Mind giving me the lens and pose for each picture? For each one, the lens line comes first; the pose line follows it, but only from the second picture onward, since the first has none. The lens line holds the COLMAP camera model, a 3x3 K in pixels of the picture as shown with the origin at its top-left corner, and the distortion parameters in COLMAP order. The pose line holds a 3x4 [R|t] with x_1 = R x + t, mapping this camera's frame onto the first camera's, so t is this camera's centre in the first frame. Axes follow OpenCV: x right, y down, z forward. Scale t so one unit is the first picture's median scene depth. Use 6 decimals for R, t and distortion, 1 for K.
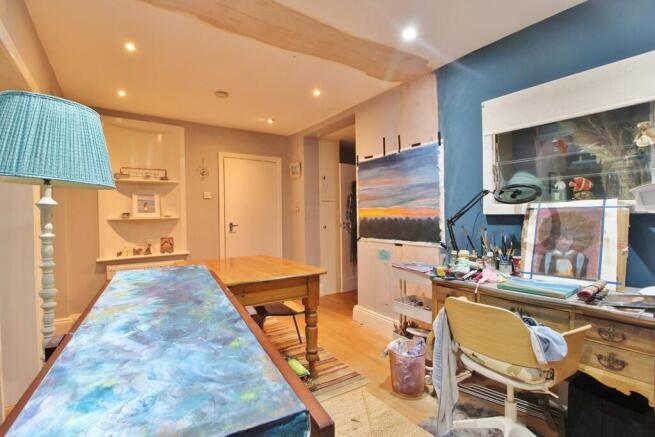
lens RADIAL K [[304.1, 0, 326.8], [0, 304.1, 220.2], [0, 0, 1]] dist [-0.008083, -0.002190]
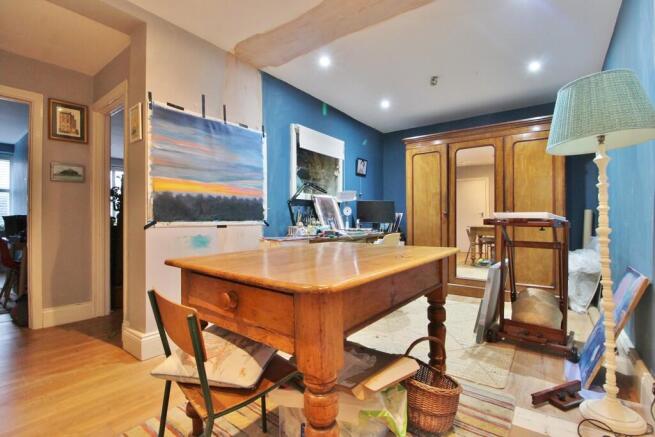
lens RADIAL K [[304.1, 0, 327.2], [0, 304.1, 218.1], [0, 0, 1]] dist [-0.008083, -0.002190]
pose [[-0.321609, 0.001968, 0.946871, -0.751168], [0.005491, 0.999985, -0.000213, 0.062086], [-0.946857, 0.005130, -0.321615, 1.055861]]
